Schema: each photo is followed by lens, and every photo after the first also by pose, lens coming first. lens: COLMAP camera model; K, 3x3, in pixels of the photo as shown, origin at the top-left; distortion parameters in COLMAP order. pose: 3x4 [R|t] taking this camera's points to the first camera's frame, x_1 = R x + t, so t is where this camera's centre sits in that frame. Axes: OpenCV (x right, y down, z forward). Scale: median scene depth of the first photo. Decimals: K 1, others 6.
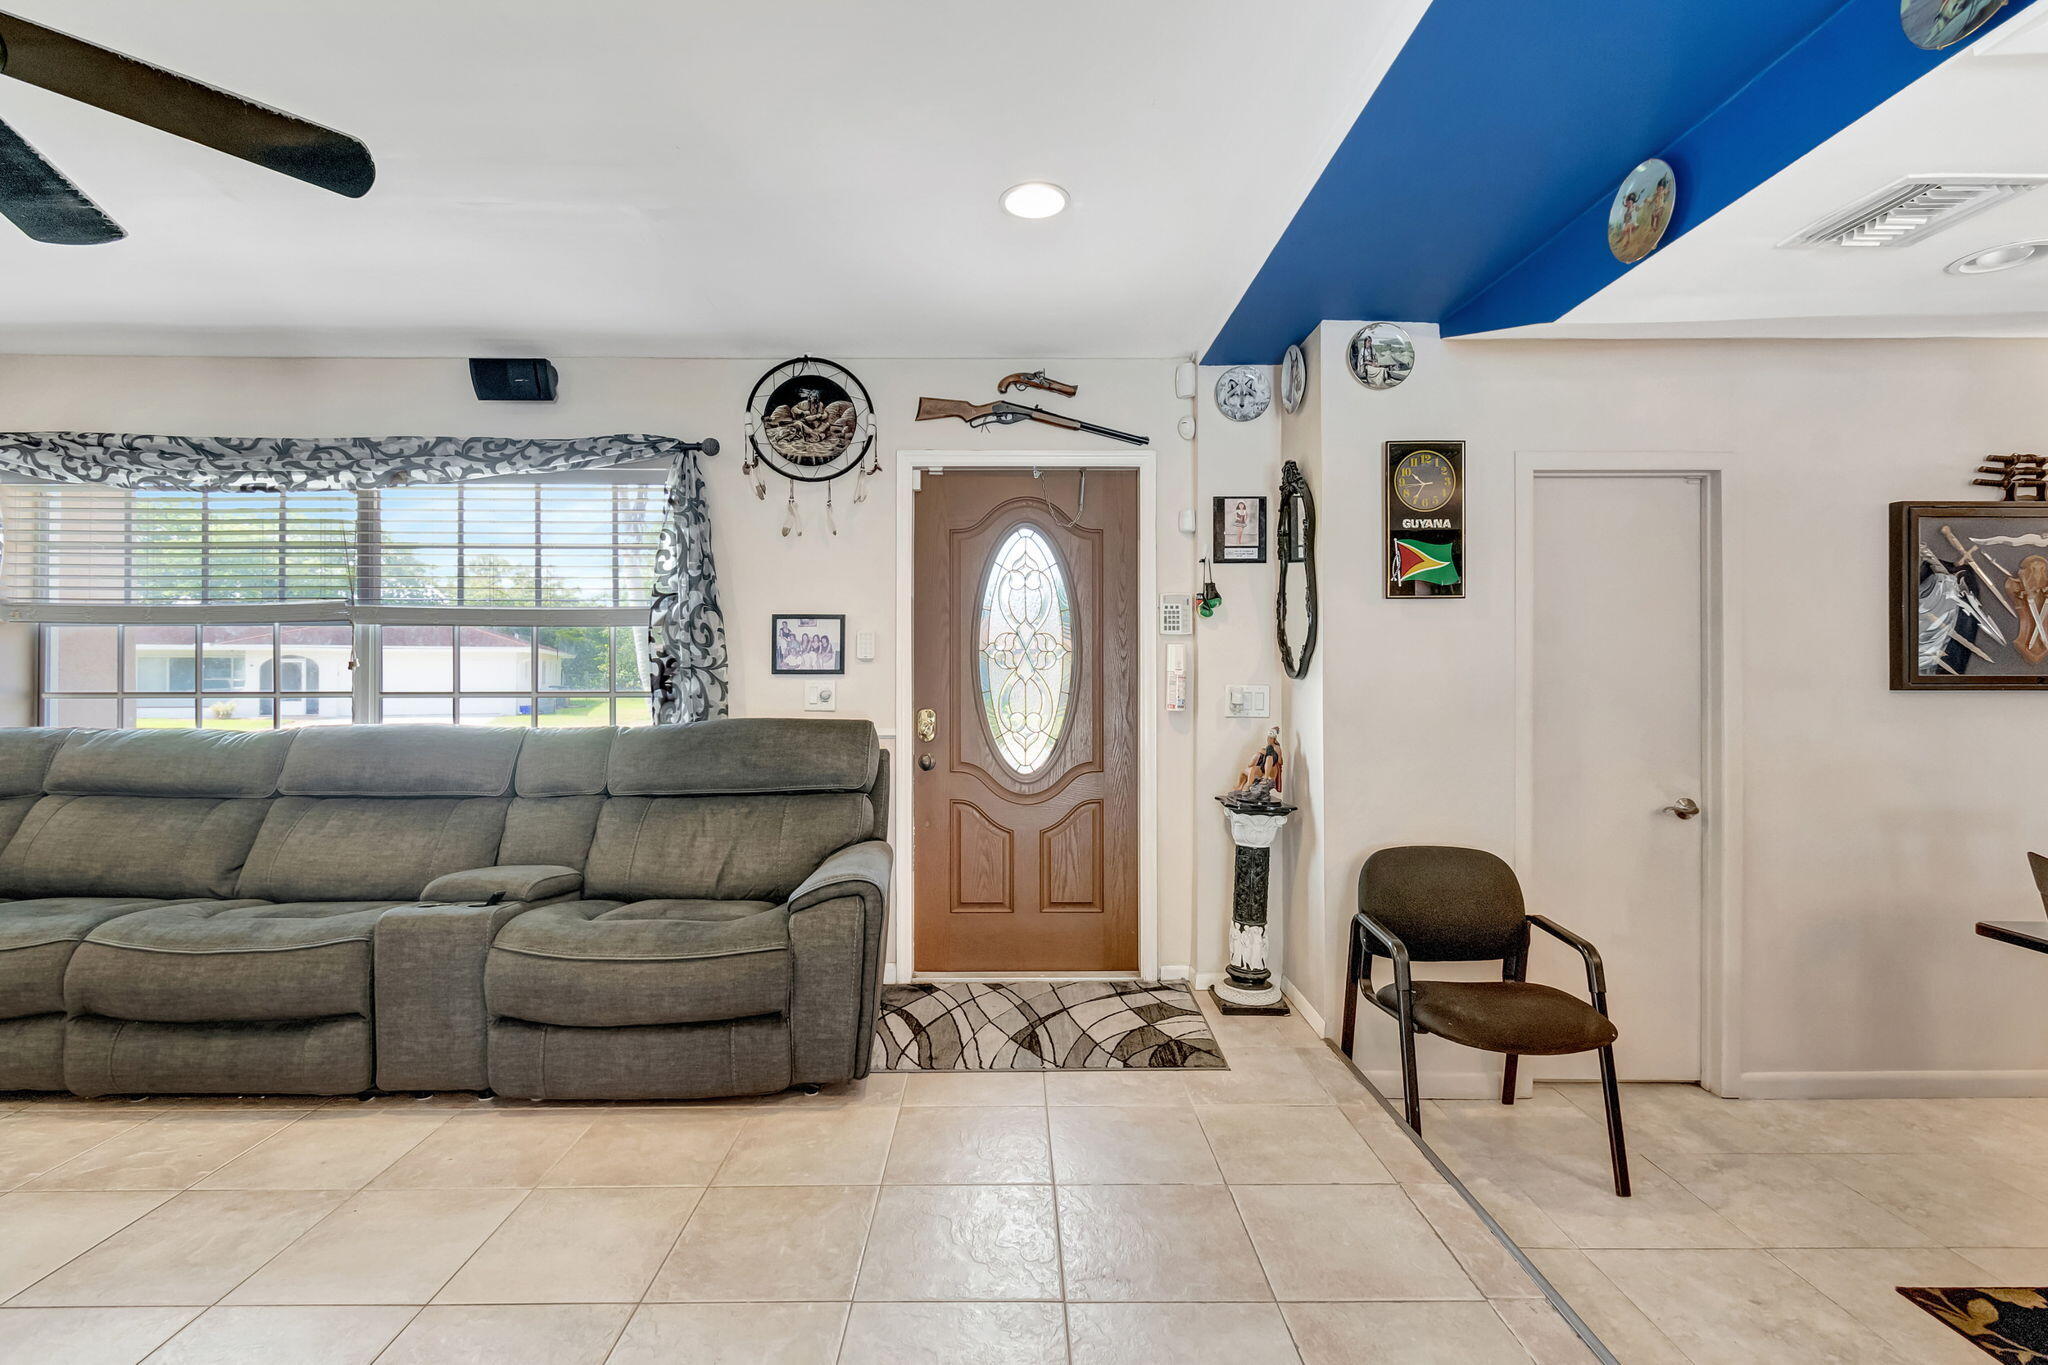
lens RADIAL K [[931.8, 0, 1013.5], [0, 931.8, 665.0], [0, 0, 1]] dist [0.001933, -0.000424]
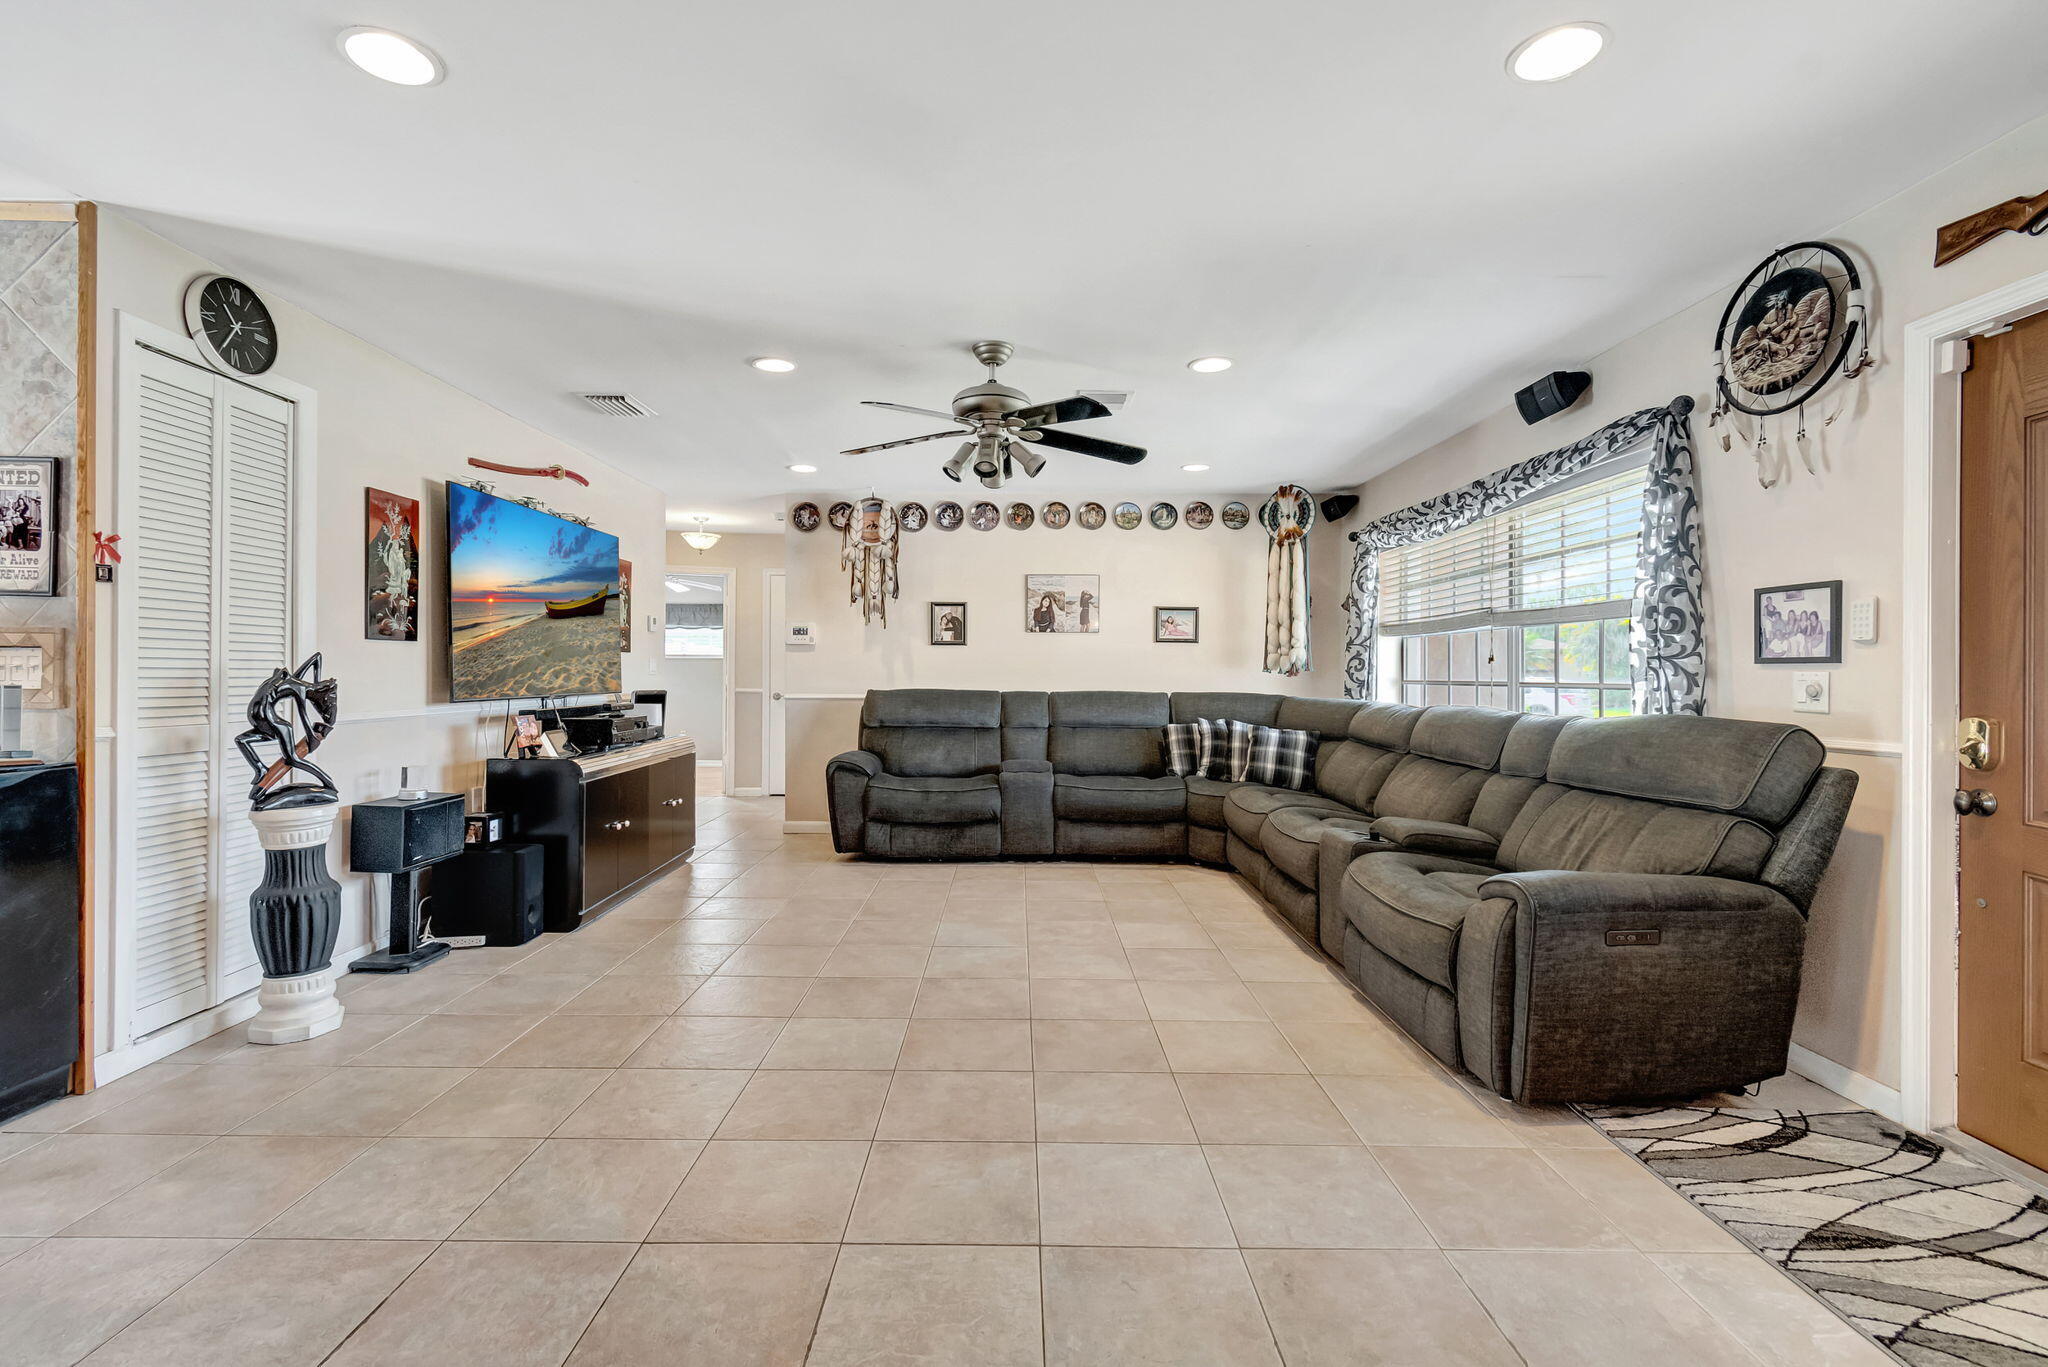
lens RADIAL K [[916.0, 0, 1008.7], [0, 916.0, 672.3], [0, 0, 1]] dist [-0.000773, -0.000244]
pose [[-0.016168, -0.000759, -0.999869, 0.560415], [0.008178, 0.999966, -0.000891, 0.013134], [0.999836, -0.008191, -0.016161, 0.385164]]
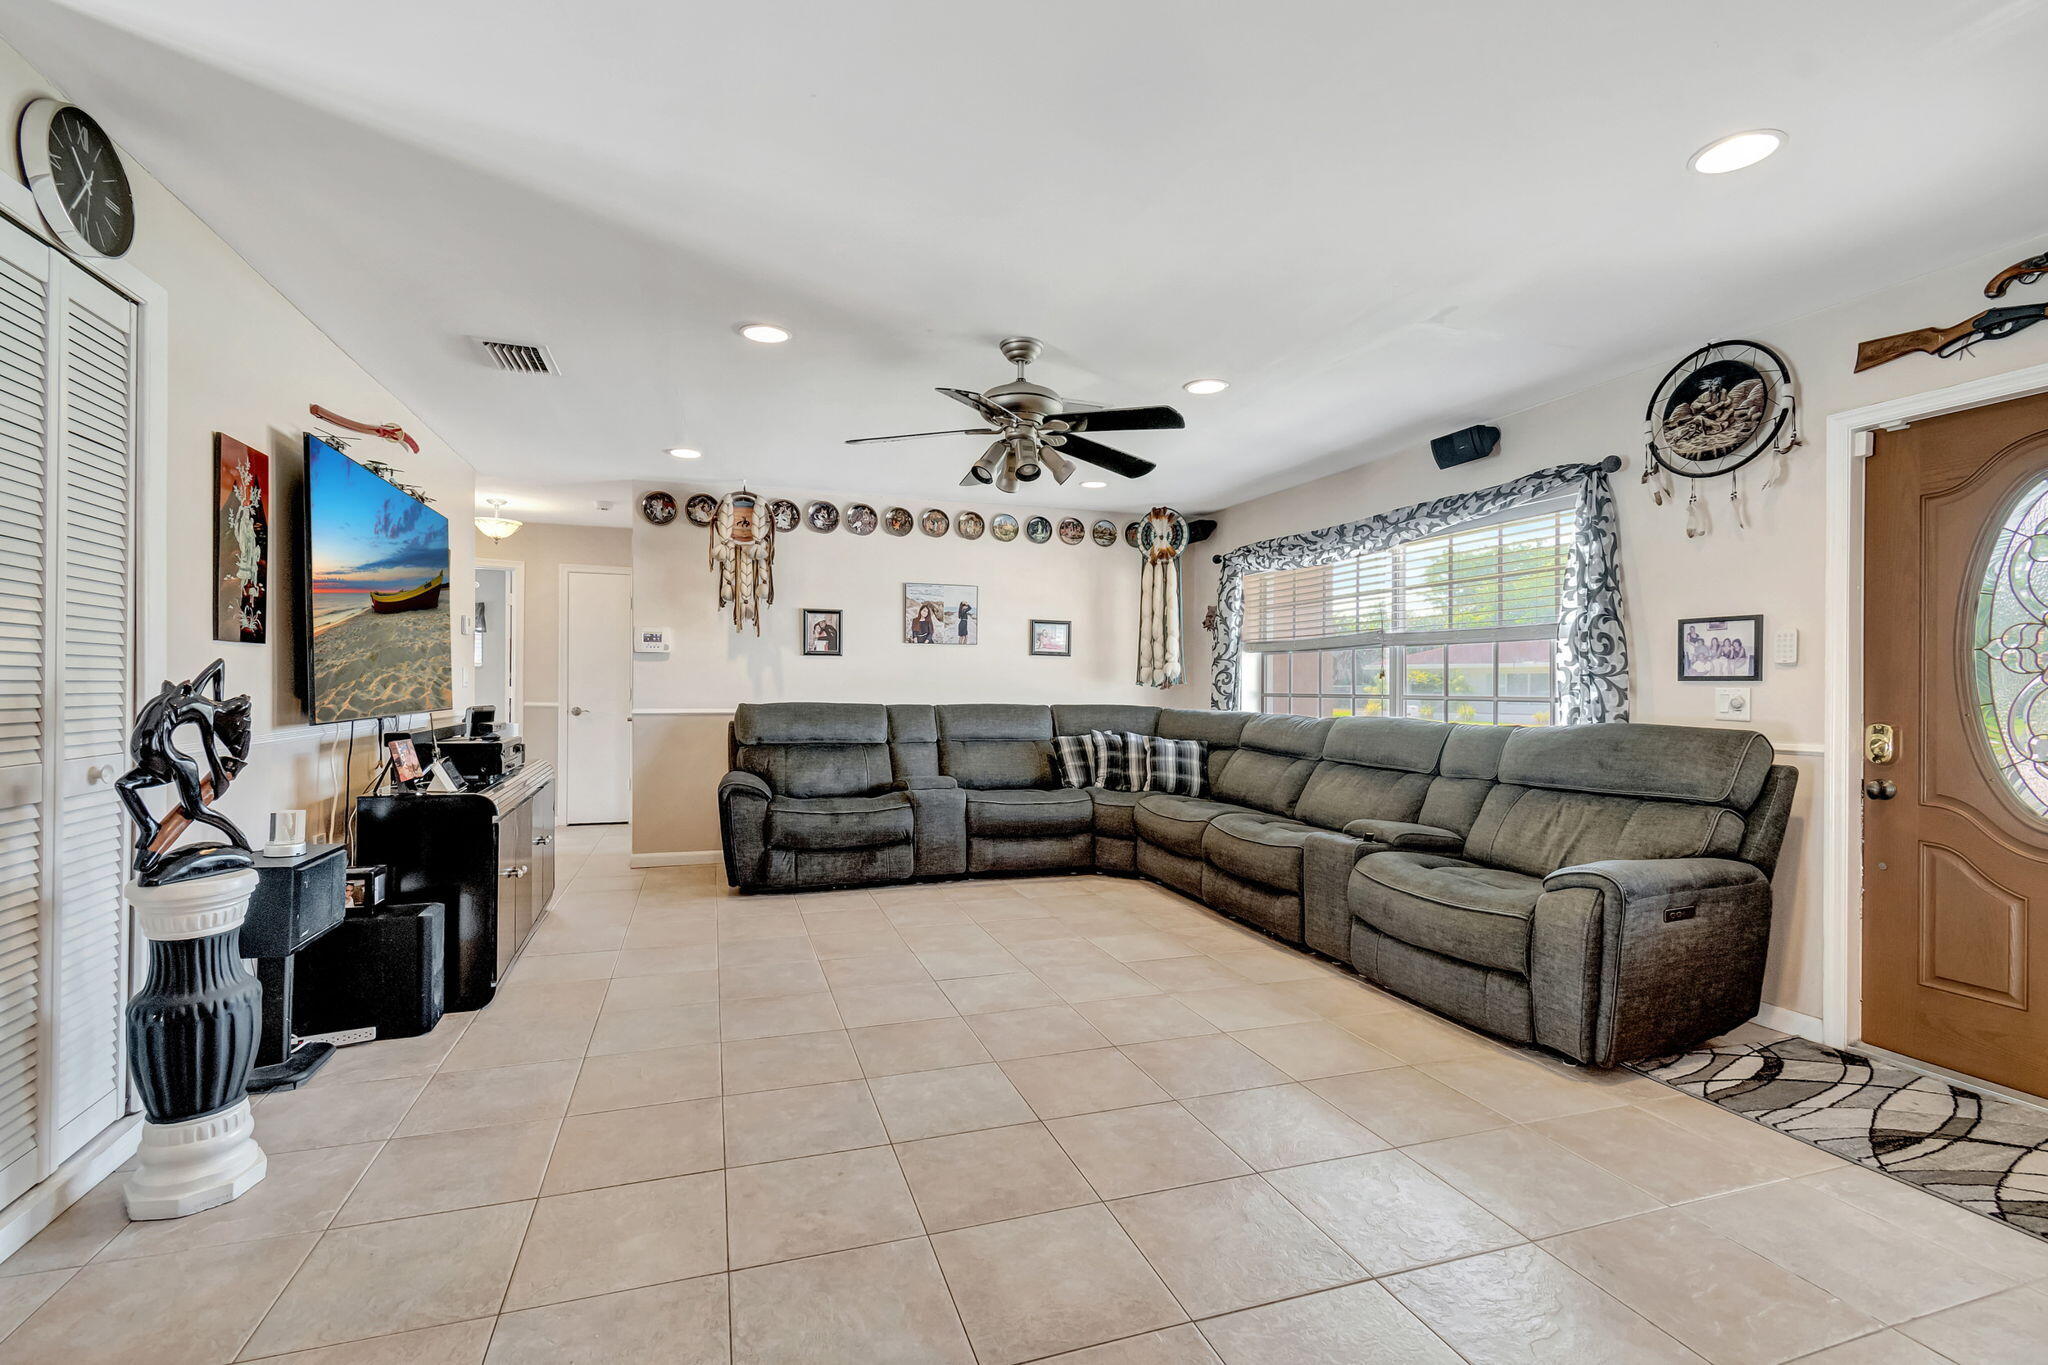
lens RADIAL K [[914.1, 0, 1008.5], [0, 914.1, 685.5], [0, 0, 1]] dist [0.000343, -0.000909]
pose [[0.304748, 0.002295, -0.952430, 0.457218], [0.005681, 0.999975, 0.004227, 0.006872], [0.952416, -0.006699, 0.304728, 0.040438]]
